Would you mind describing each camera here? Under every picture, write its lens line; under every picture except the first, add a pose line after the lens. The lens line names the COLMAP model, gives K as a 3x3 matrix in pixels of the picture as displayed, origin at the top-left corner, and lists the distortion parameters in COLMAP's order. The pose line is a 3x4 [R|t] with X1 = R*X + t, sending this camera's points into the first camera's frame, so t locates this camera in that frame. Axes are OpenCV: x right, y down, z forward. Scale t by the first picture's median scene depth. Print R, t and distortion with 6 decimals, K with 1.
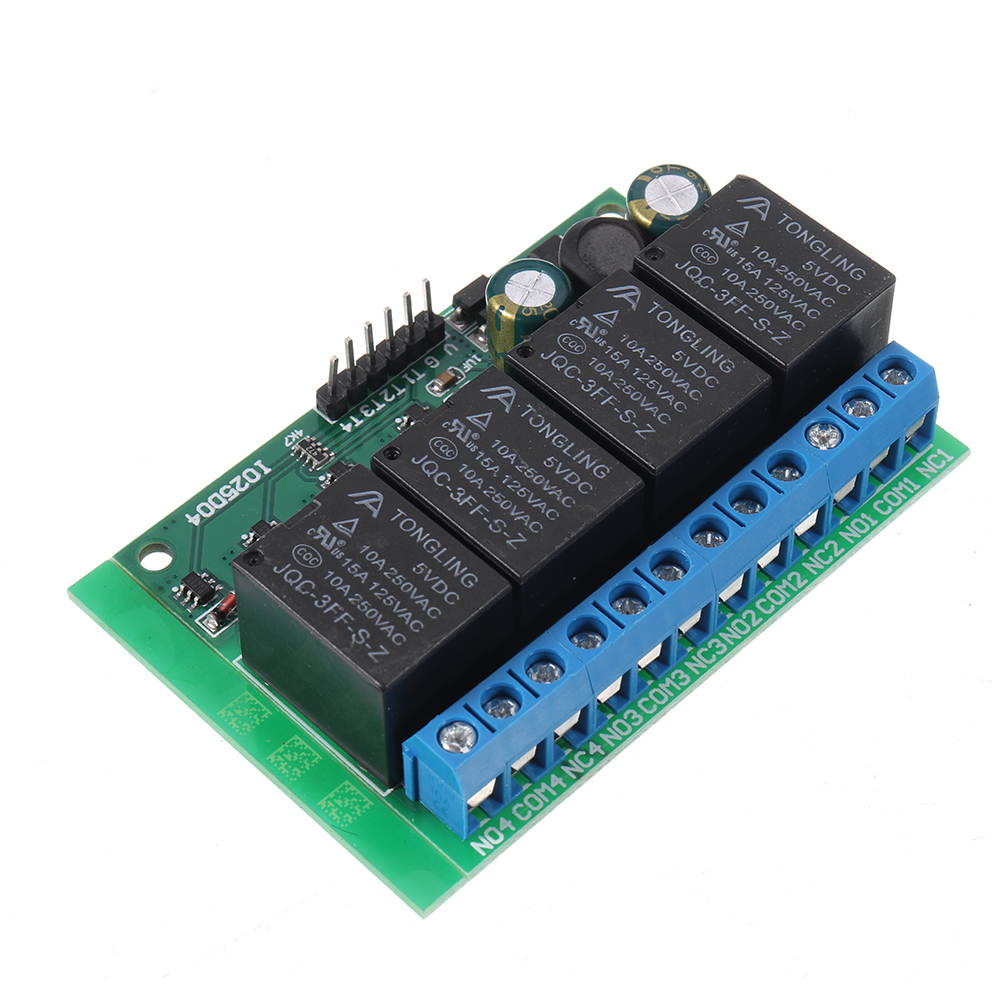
lens RADIAL K [[3021.5, 0, 500.0], [0, 3021.5, 500.0], [0, 0, 1]] dist [-0.000101, -0.058752]
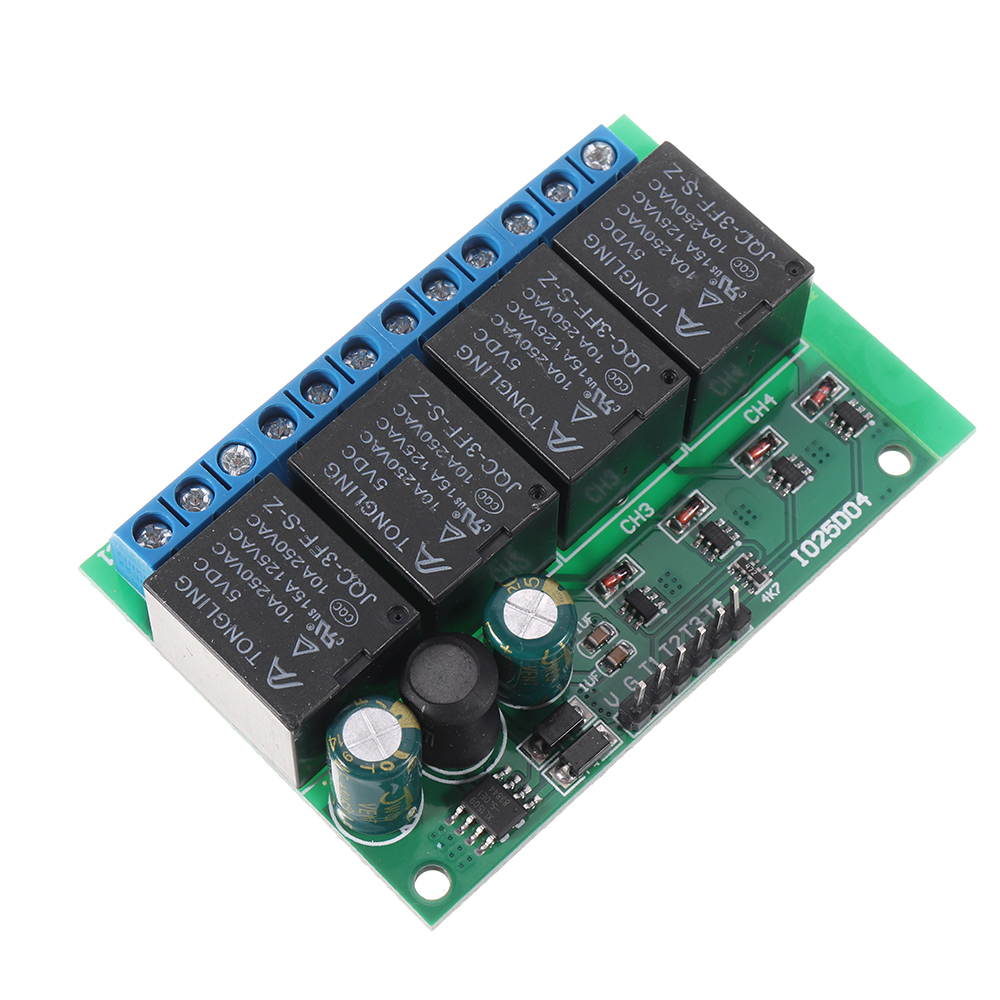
lens RADIAL K [[3021.5, 0, 500.0], [0, 3021.5, 500.0], [0, 0, 1]] dist [-0.000101, -0.058752]
pose [[-0.999943, -0.010206, -0.003186, 0.023743], [0.002062, -0.476507, 0.879168, -0.916202], [-0.010490, 0.879112, 0.476500, 0.543202]]
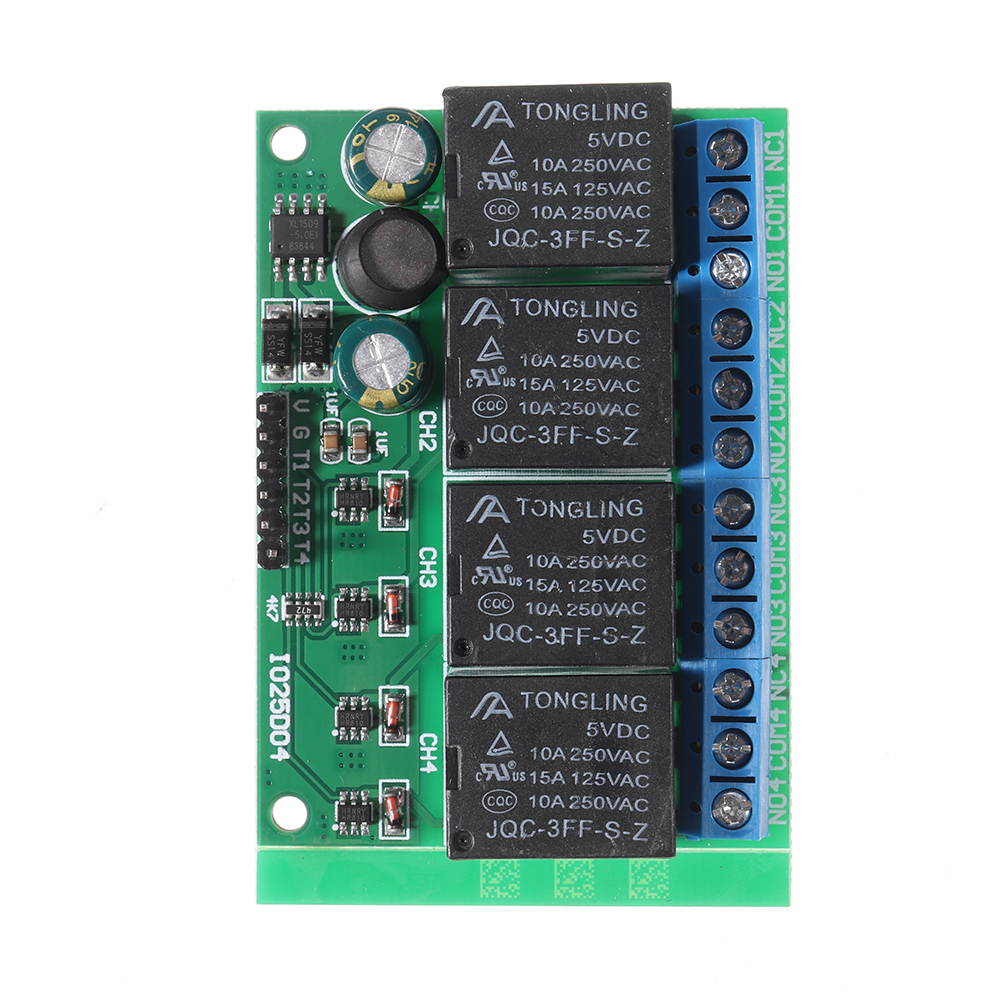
lens RADIAL K [[2756.6, 0, 443.4], [0, 2756.6, 453.9], [0, 0, 1]] dist [-0.086929, 0.198534]
pose [[0.697790, -0.716300, -0.001928, 0.005097], [0.586454, 0.569750, 0.575723, -0.543088], [-0.411292, -0.402864, 0.817643, 0.314797]]
